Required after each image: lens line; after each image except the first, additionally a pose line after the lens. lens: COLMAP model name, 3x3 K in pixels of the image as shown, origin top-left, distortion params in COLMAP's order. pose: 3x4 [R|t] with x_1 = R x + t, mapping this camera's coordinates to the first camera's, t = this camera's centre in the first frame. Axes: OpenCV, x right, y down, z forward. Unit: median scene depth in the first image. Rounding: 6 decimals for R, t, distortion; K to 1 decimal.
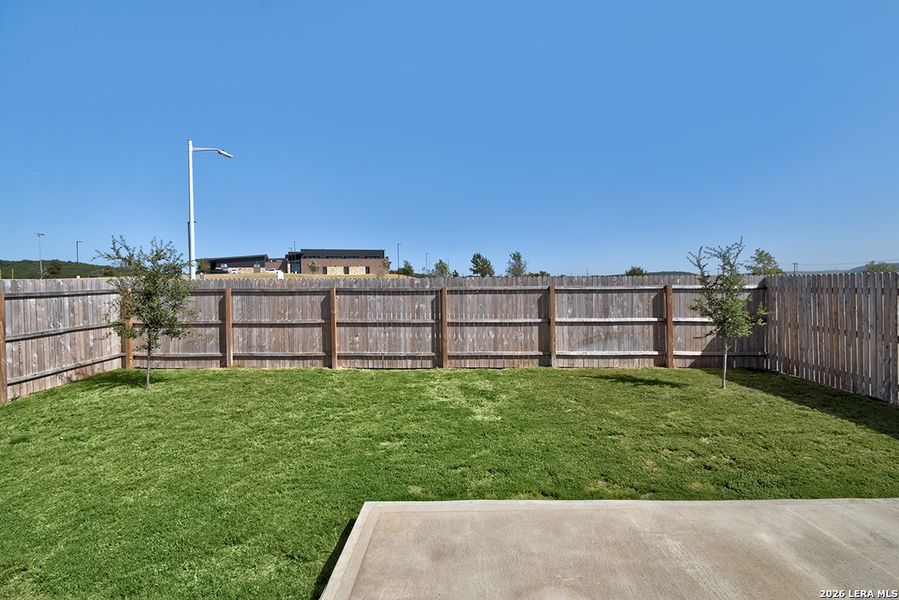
lens RADIAL K [[398.0, 0, 449.9], [0, 398.0, 296.8], [0, 0, 1]] dist [0.012641, -0.000251]
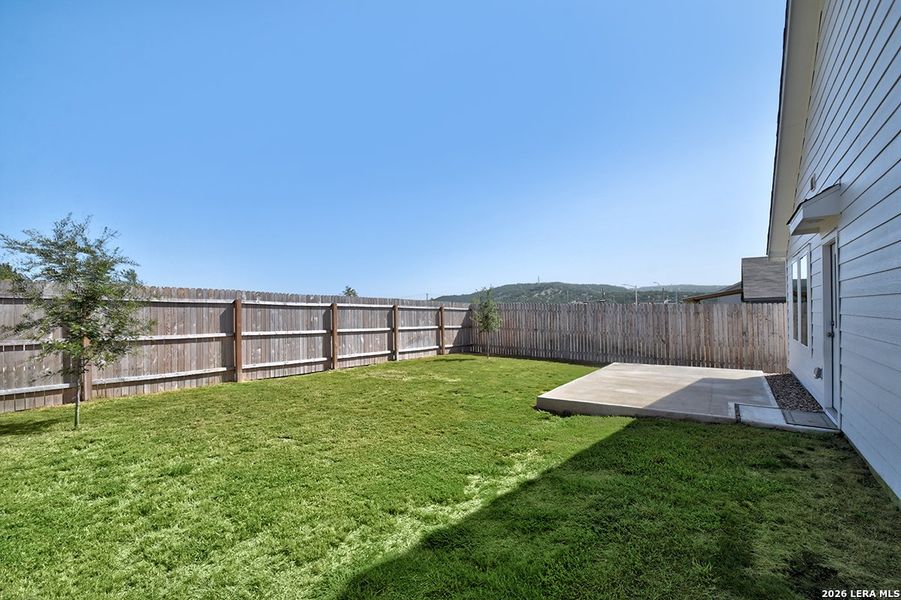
lens RADIAL K [[398.9, 0, 450.3], [0, 398.9, 302.8], [0, 0, 1]] dist [0.012641, -0.000251]
pose [[0.551128, 0.034428, 0.833710, -0.850301], [-0.015636, 0.999399, -0.030933, 0.005452], [-0.834274, 0.004012, 0.551335, 0.018140]]
